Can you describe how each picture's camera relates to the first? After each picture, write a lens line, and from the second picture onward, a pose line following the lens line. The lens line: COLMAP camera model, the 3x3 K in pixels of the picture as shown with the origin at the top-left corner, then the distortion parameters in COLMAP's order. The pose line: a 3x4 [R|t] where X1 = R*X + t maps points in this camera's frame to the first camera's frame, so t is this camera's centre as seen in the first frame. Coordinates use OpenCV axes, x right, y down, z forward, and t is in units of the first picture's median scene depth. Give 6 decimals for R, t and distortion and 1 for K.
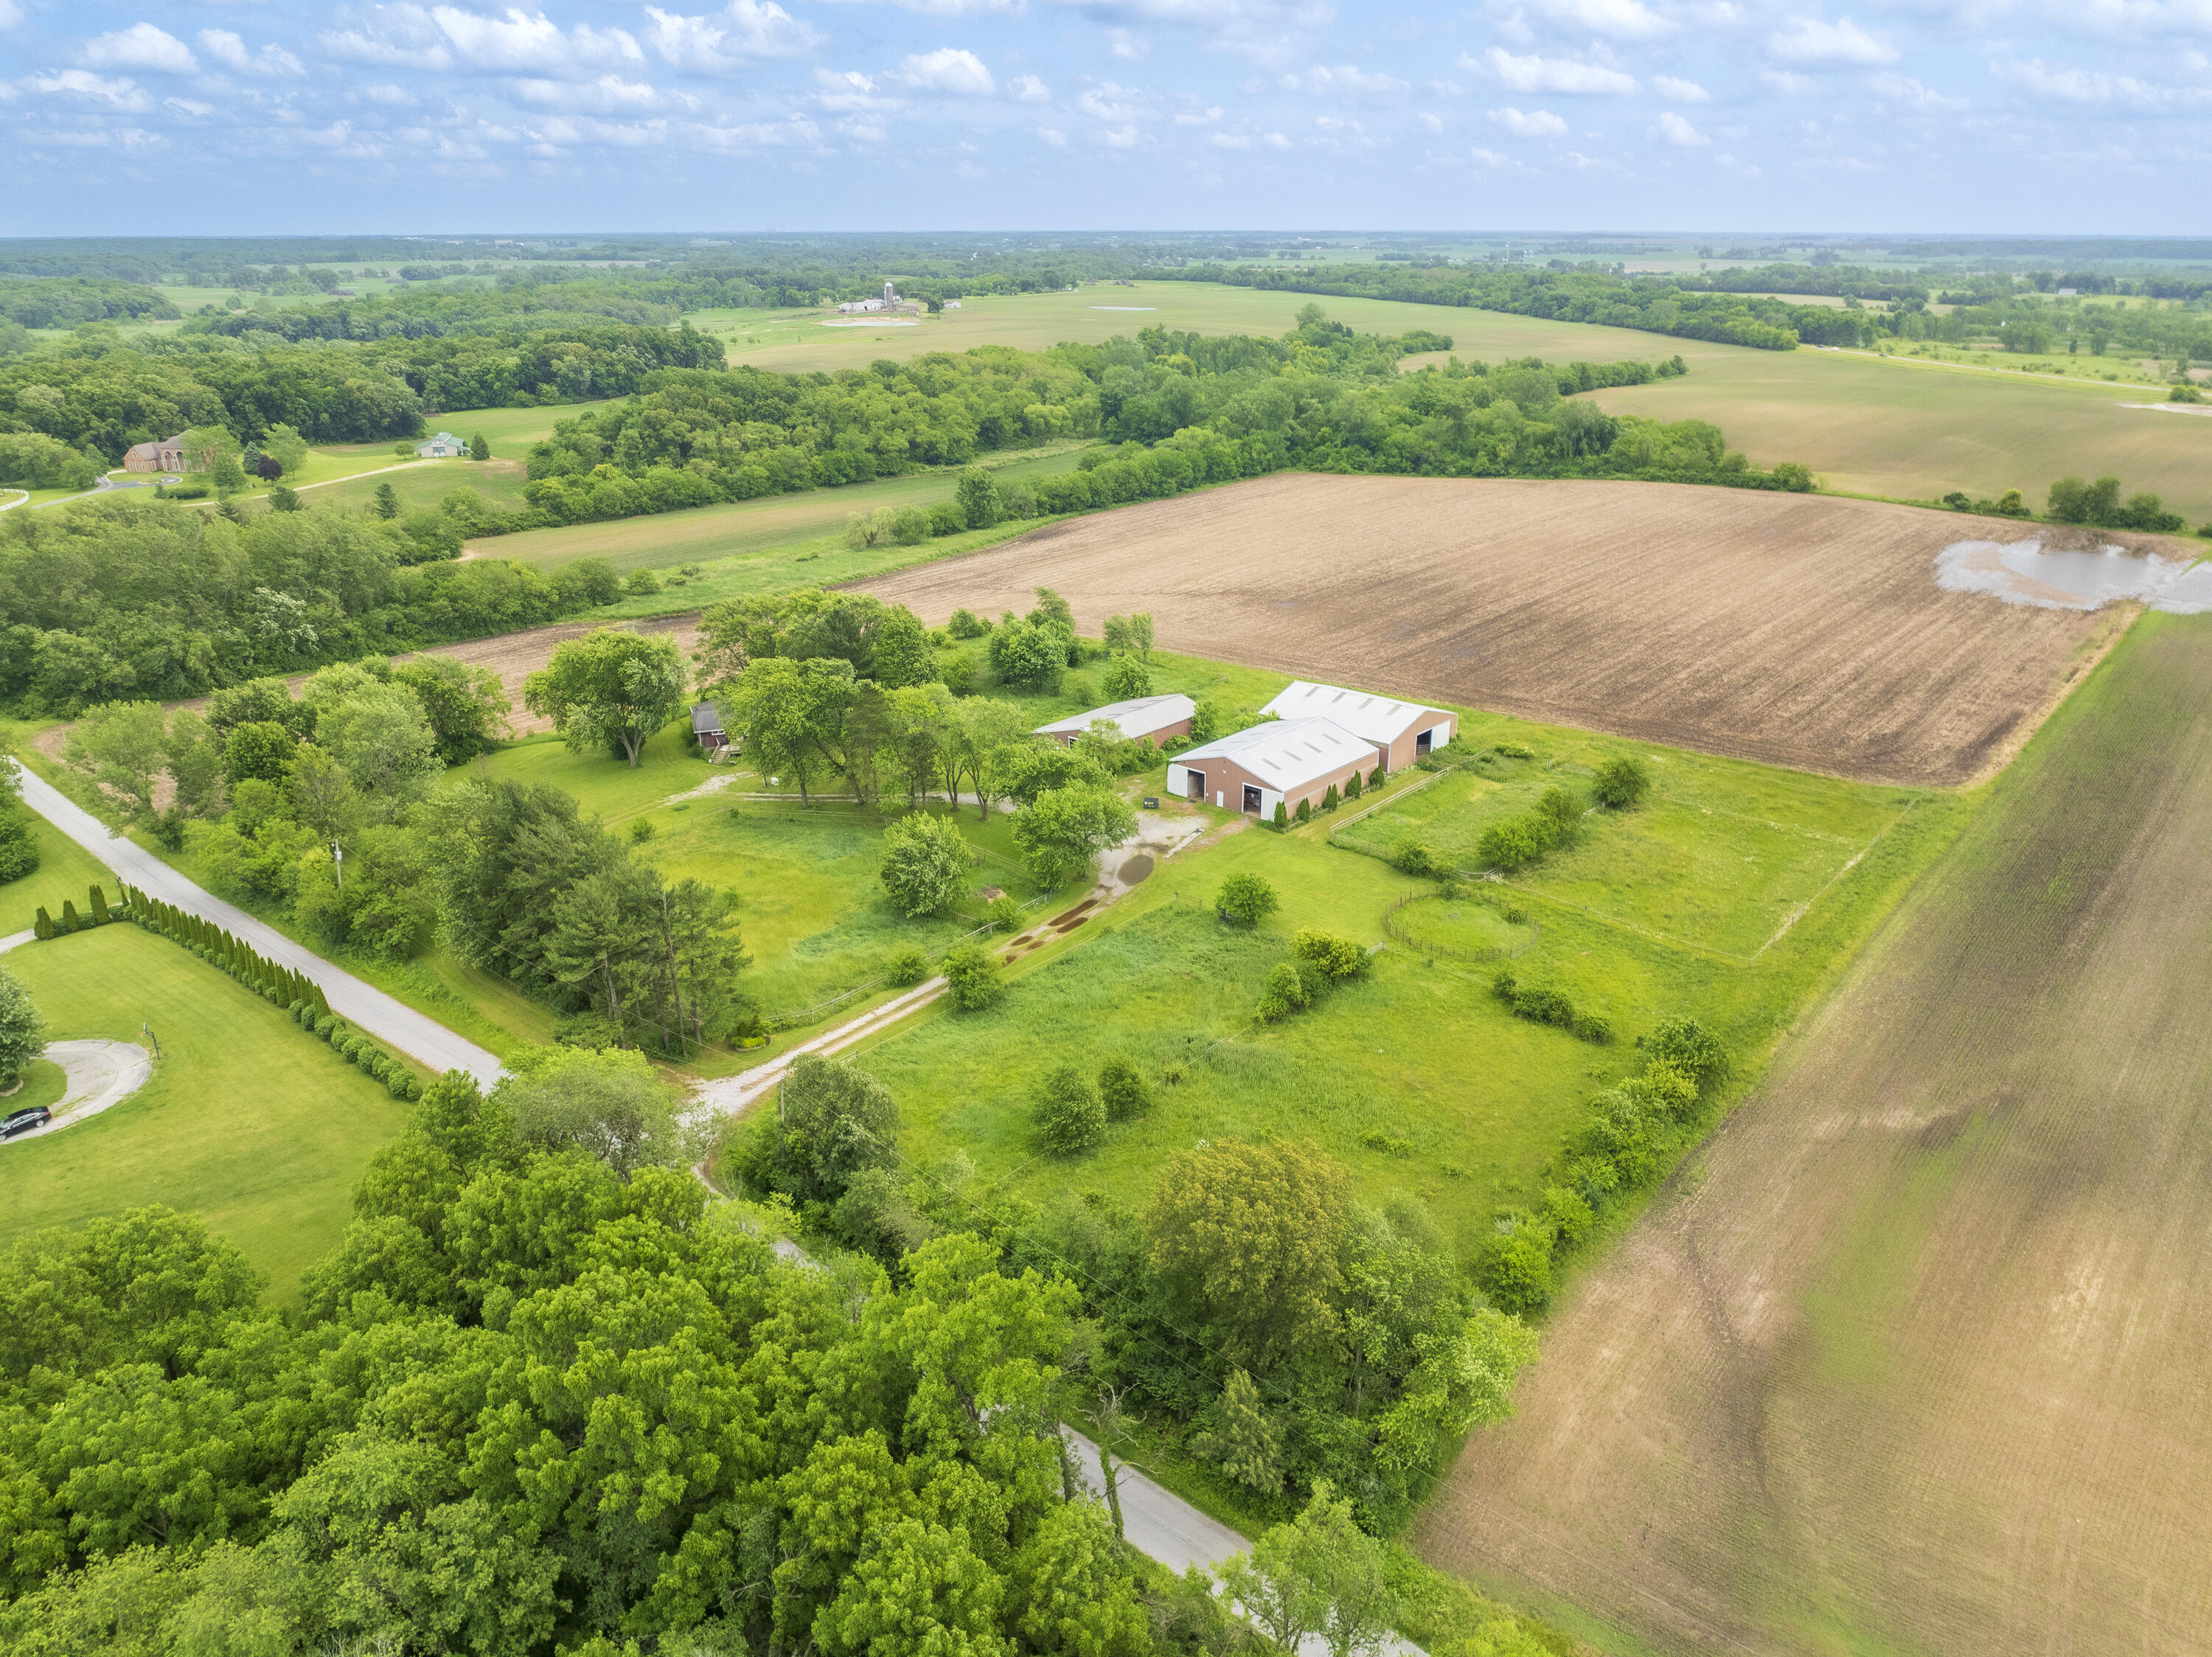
lens RADIAL K [[1559.2, 0, 1104.6], [0, 1559.2, 807.7], [0, 0, 1]] dist [-0.047642, 0.015247]
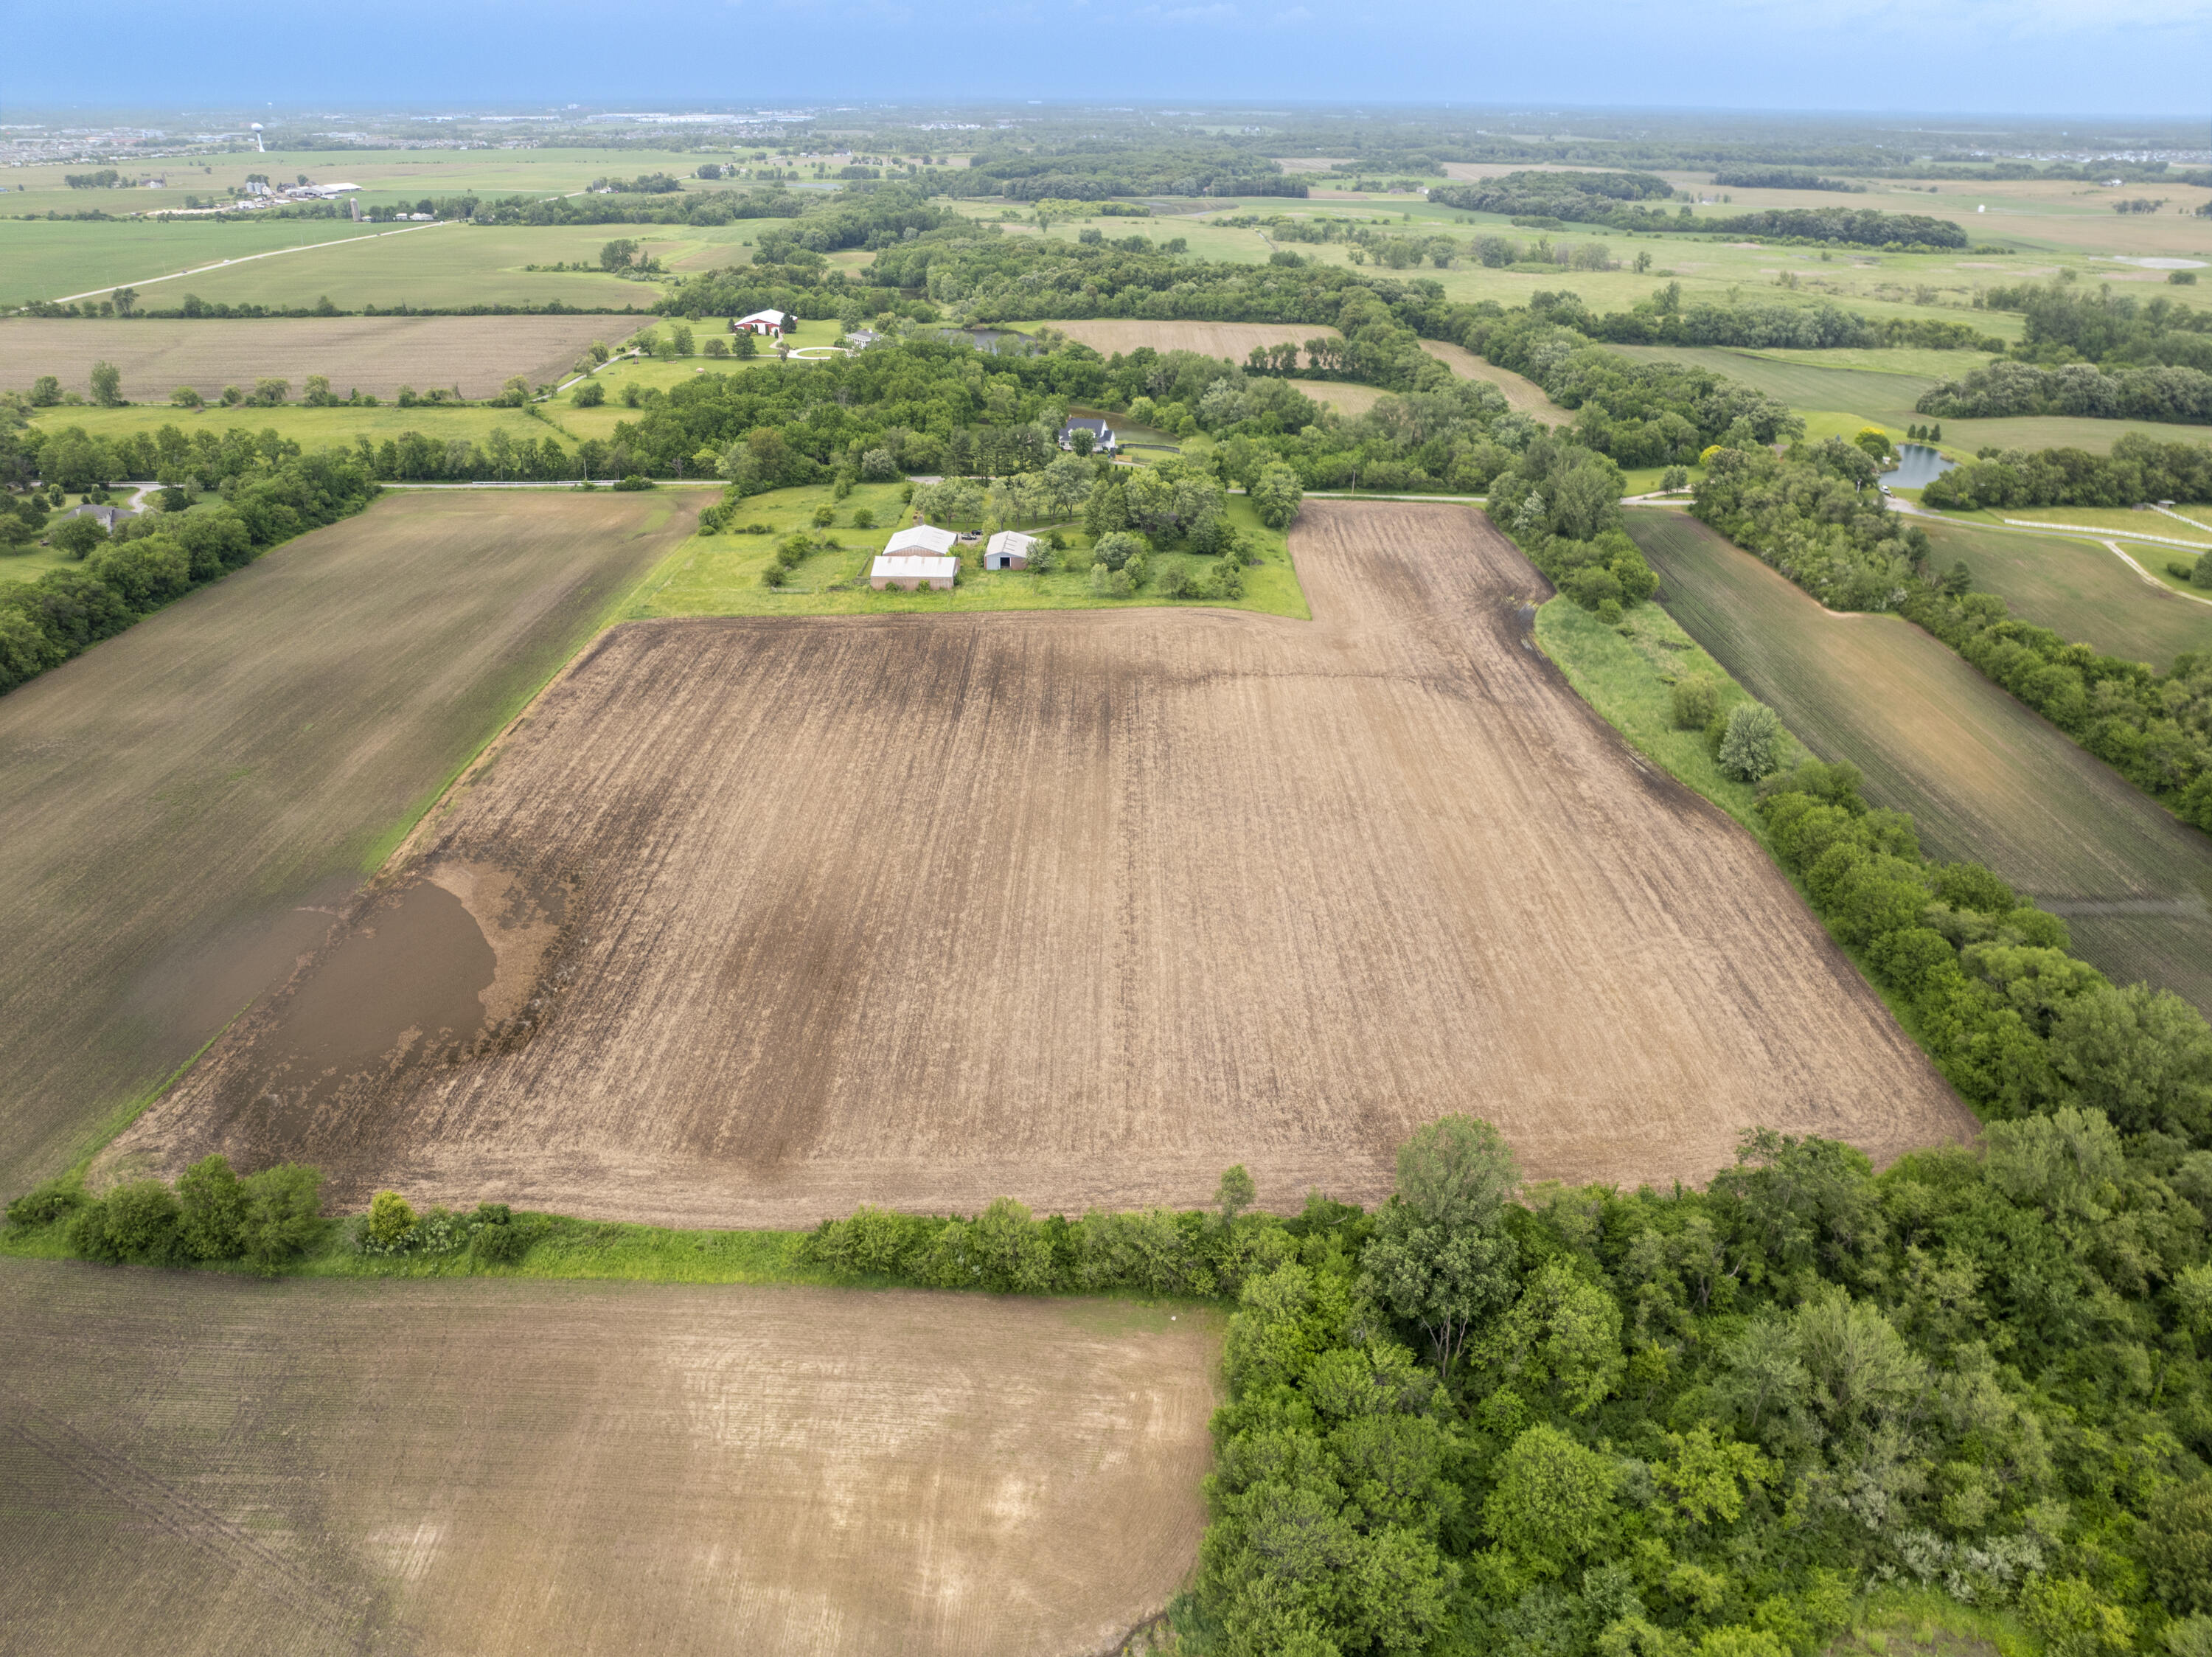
lens RADIAL K [[1559.2, 0, 1106.1], [0, 1559.2, 831.7], [0, 0, 1]] dist [-0.047642, 0.015247]
pose [[-0.767648, 0.277132, -0.577853, 1.178915], [-0.229601, 0.722888, 0.651703, -1.124980], [0.598331, 0.632954, -0.491294, 2.286452]]
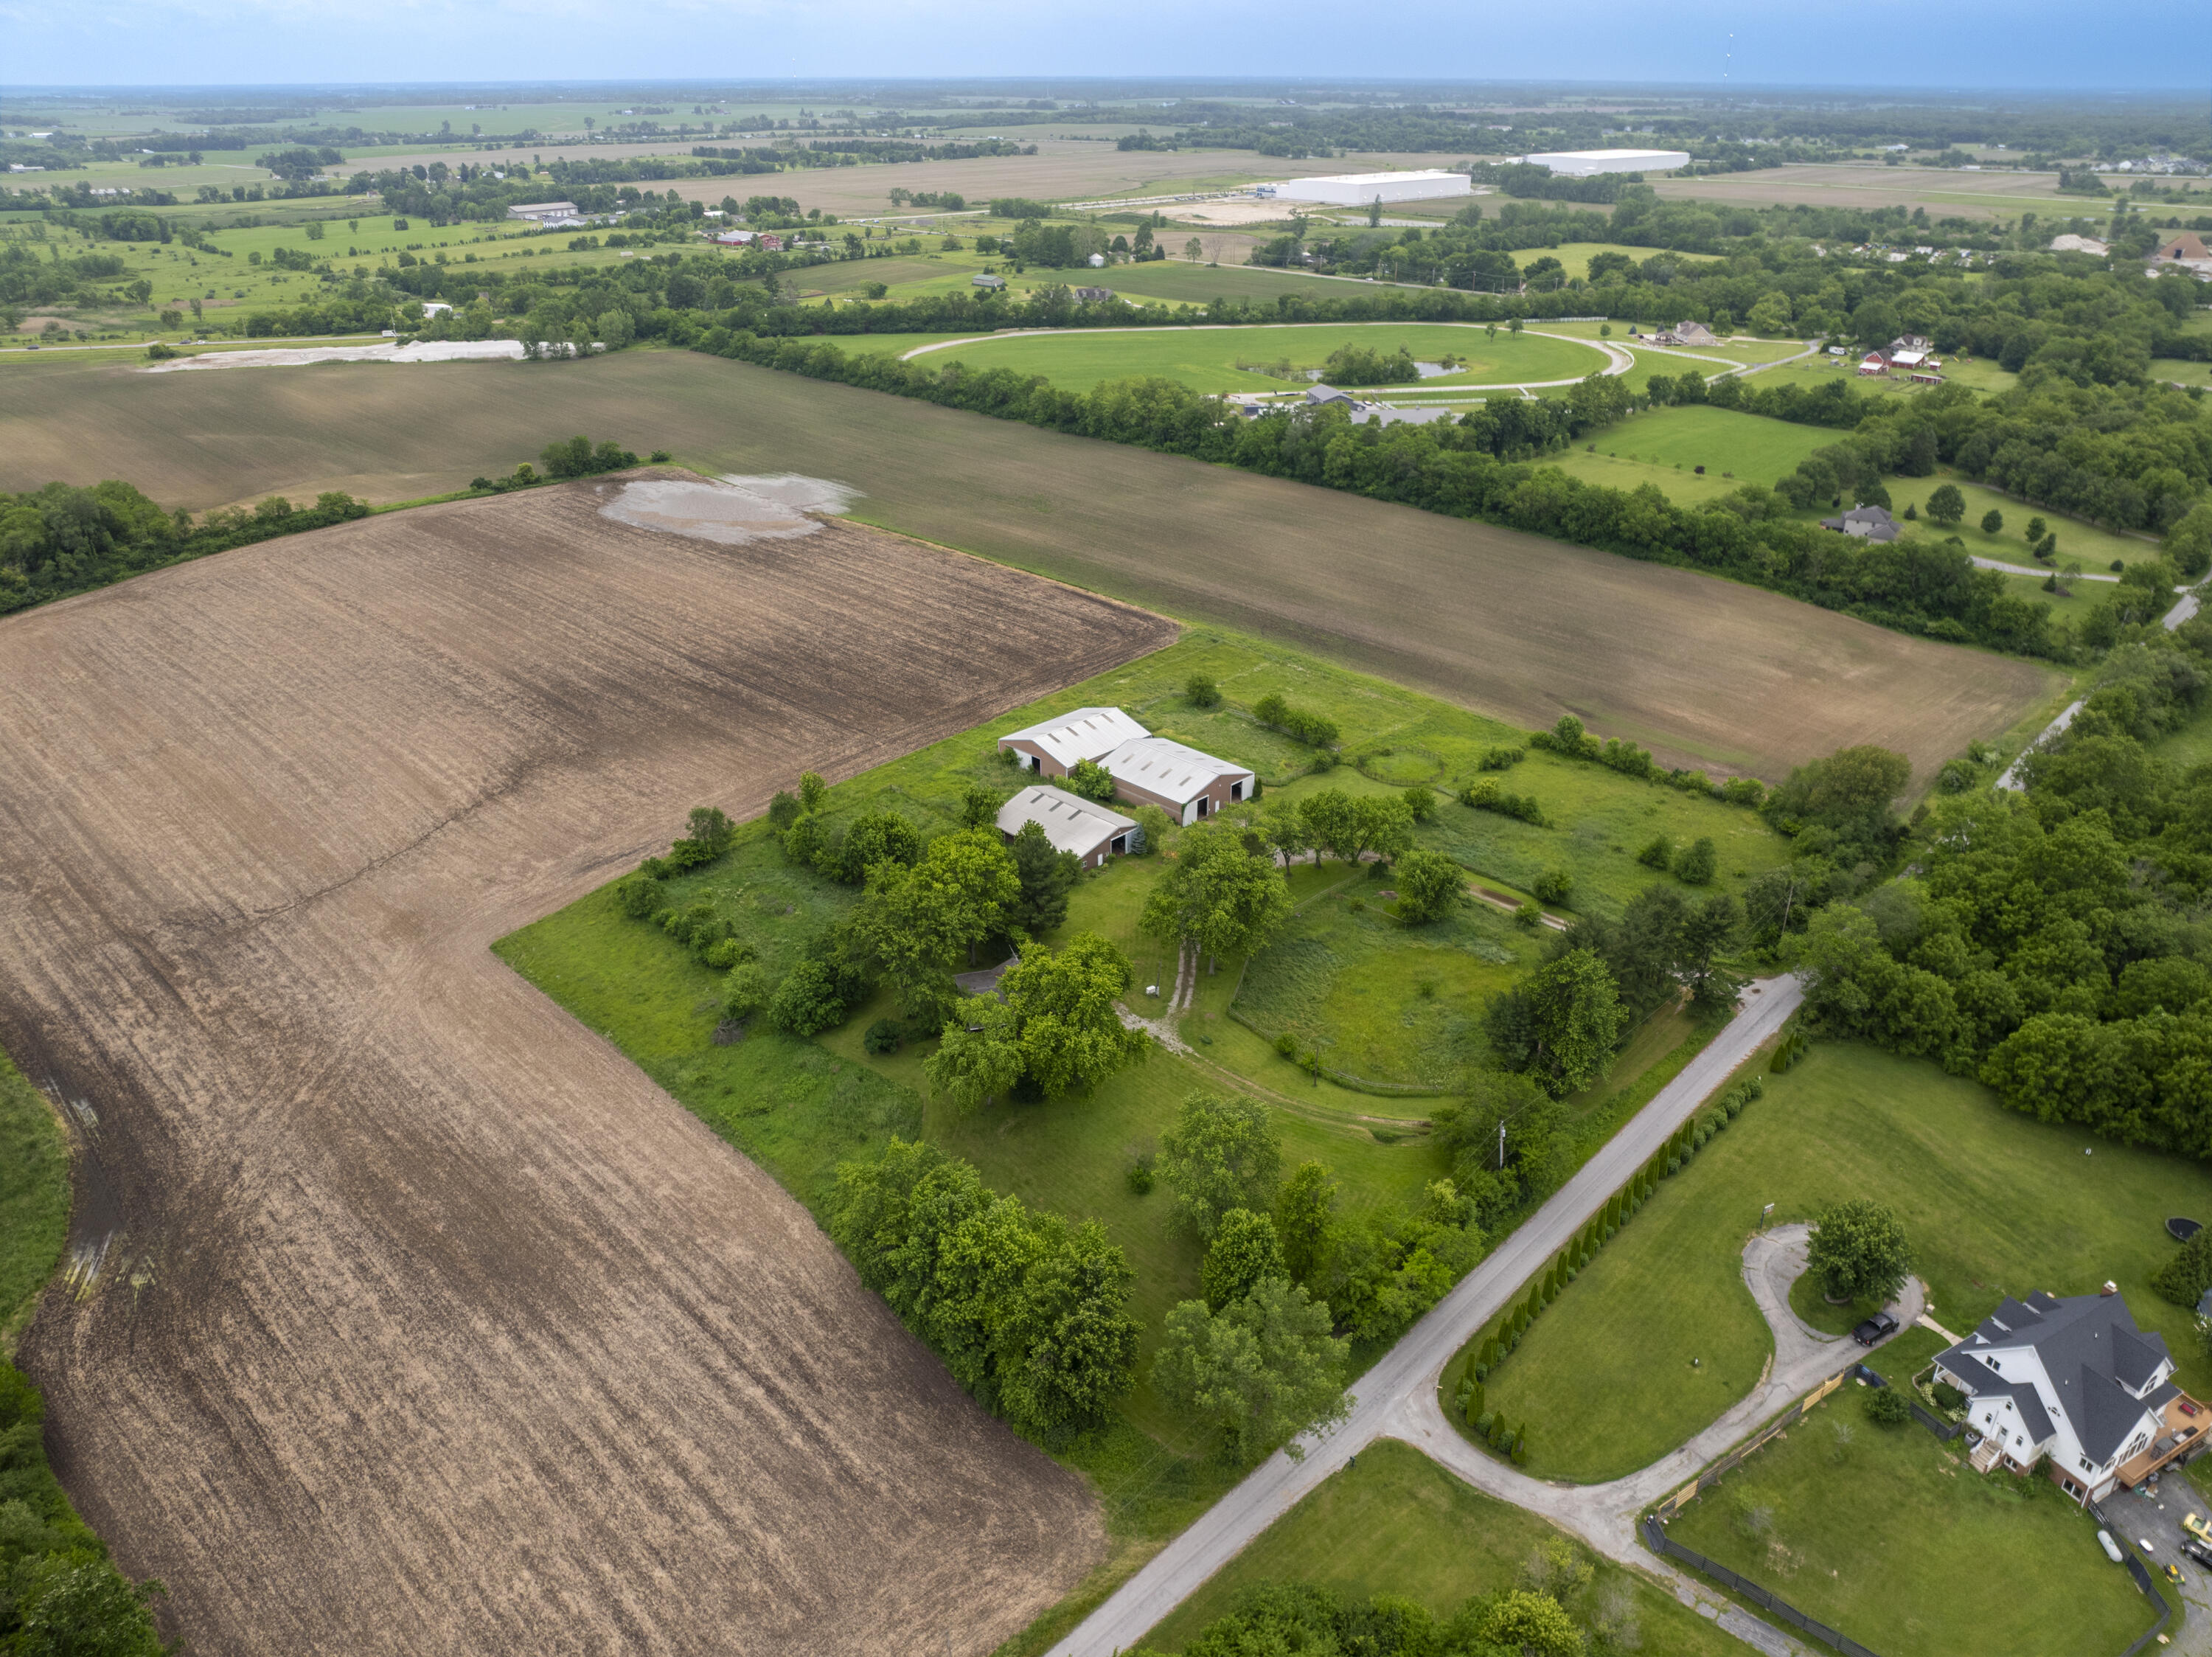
lens RADIAL K [[1559.2, 0, 1107.5], [0, 1559.2, 831.3], [0, 0, 1]] dist [-0.047642, 0.015247]
pose [[0.065381, -0.440468, 0.895384, -1.032383], [0.349844, 0.850469, 0.392827, -0.494098], [-0.934524, 0.287561, 0.209700, 0.725840]]
